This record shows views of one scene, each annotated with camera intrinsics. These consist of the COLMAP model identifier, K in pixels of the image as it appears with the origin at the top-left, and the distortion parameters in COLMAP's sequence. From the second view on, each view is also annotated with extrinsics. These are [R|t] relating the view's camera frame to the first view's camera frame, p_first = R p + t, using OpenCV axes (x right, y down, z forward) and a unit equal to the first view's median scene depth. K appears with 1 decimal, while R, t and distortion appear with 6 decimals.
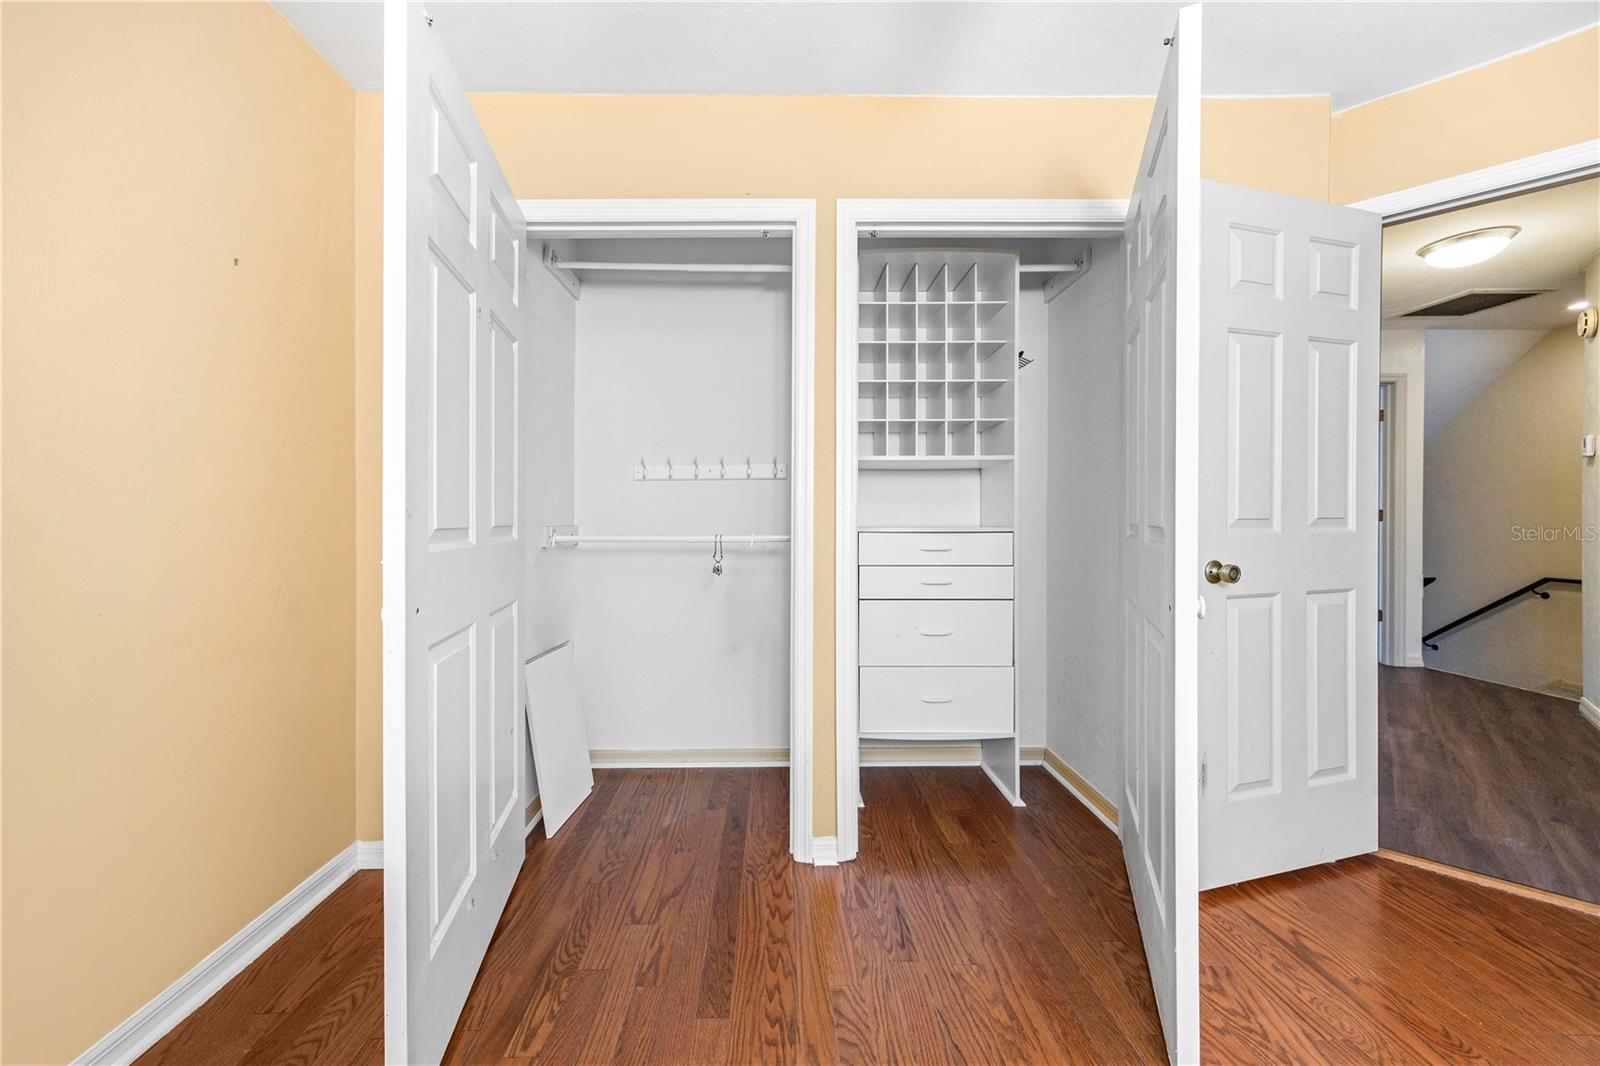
lens RADIAL K [[604.8, 0, 798.7], [0, 604.8, 524.3], [0, 0, 1]] dist [0.008203, -0.000419]
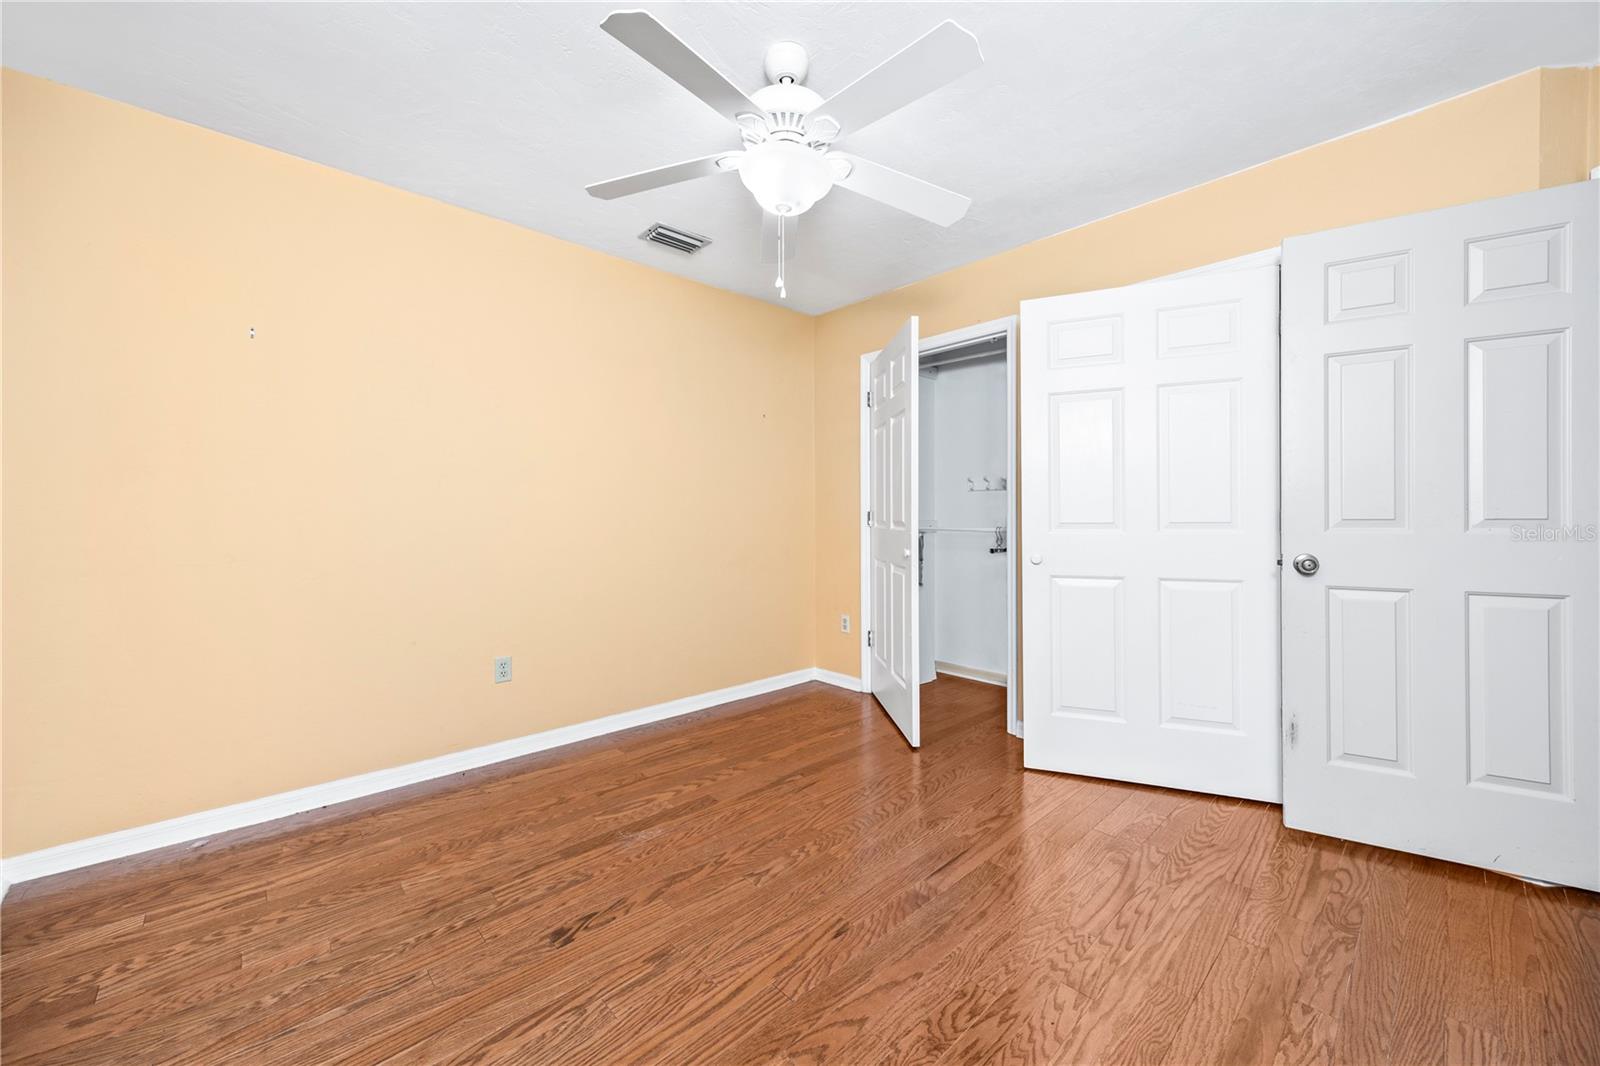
lens RADIAL K [[604.8, 0, 809.9], [0, 604.8, 528.1], [0, 0, 1]] dist [0.008203, -0.000419]
pose [[0.666189, 0.005745, -0.745761, 1.013180], [-0.000292, 0.999972, 0.007442, 0.016729], [0.745783, -0.004740, 0.666172, -0.524164]]
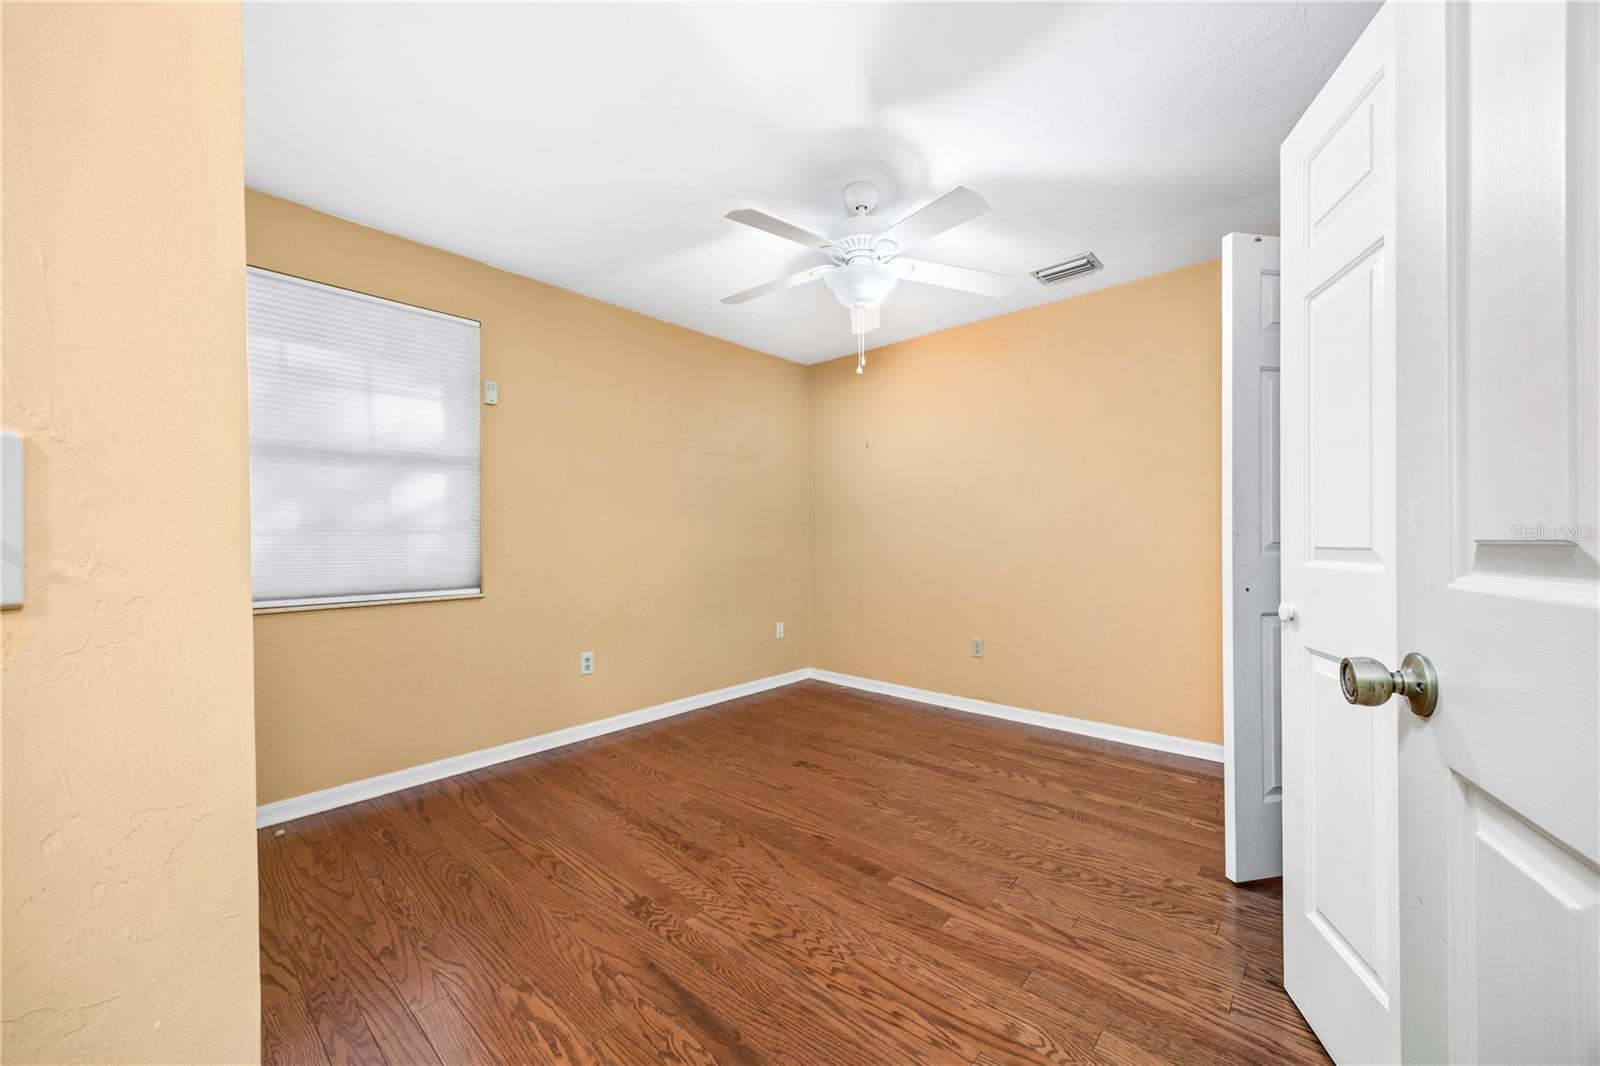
lens RADIAL K [[604.8, 0, 806.9], [0, 604.8, 538.2], [0, 0, 1]] dist [0.008203, -0.000419]
pose [[-0.686838, -0.004064, -0.726799, 1.329112], [-0.003047, 0.999992, -0.002713, 0.010963], [0.726804, 0.000351, -0.686844, 1.084228]]
